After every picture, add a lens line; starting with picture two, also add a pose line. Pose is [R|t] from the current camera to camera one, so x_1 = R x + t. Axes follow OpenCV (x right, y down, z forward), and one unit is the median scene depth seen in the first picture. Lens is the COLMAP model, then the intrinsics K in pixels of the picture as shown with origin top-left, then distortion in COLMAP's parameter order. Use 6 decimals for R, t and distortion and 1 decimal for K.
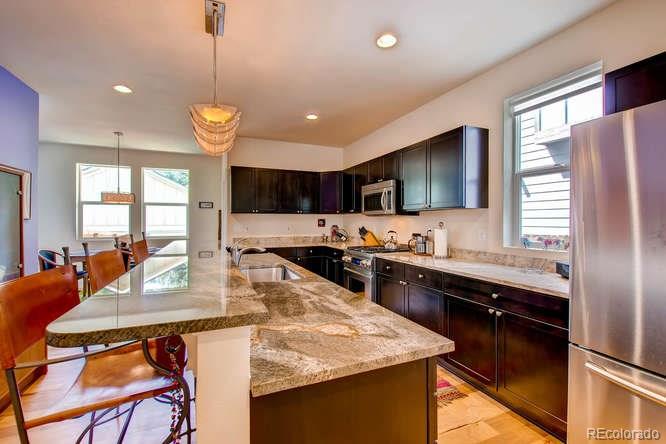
lens RADIAL K [[294.8, 0, 333.7], [0, 294.8, 219.4], [0, 0, 1]] dist [0.000804, -0.000101]
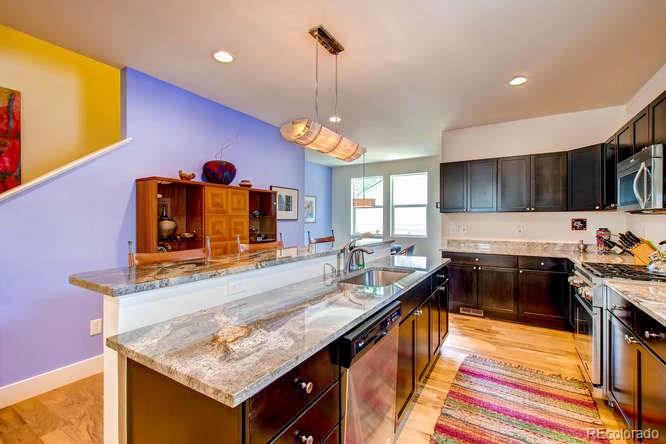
lens RADIAL K [[297.6, 0, 330.3], [0, 297.6, 218.8], [0, 0, 1]] dist [0.001675, -0.000101]
pose [[0.572464, -0.004020, -0.819920, 0.305239], [0.002687, 0.999992, -0.003027, -0.001010], [0.819925, -0.000470, 0.572470, 0.212240]]
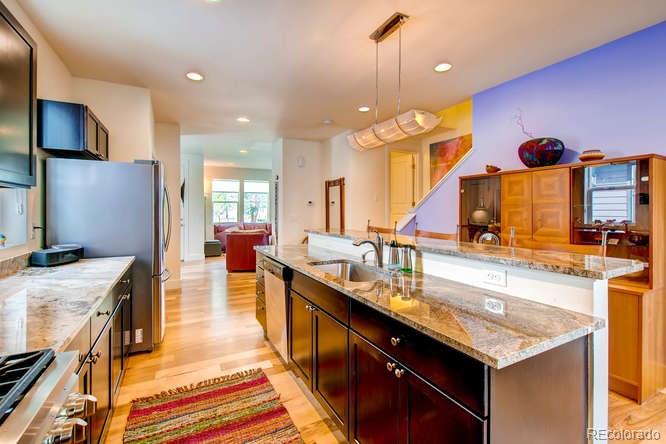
lens RADIAL K [[294.8, 0, 333.7], [0, 294.8, 219.4], [0, 0, 1]] dist [0.000804, -0.000101]
pose [[-0.996651, 0.002158, -0.081745, -0.066416], [-0.000153, 0.999601, 0.028245, 0.001222], [0.081774, 0.028163, -0.996253, 1.205943]]
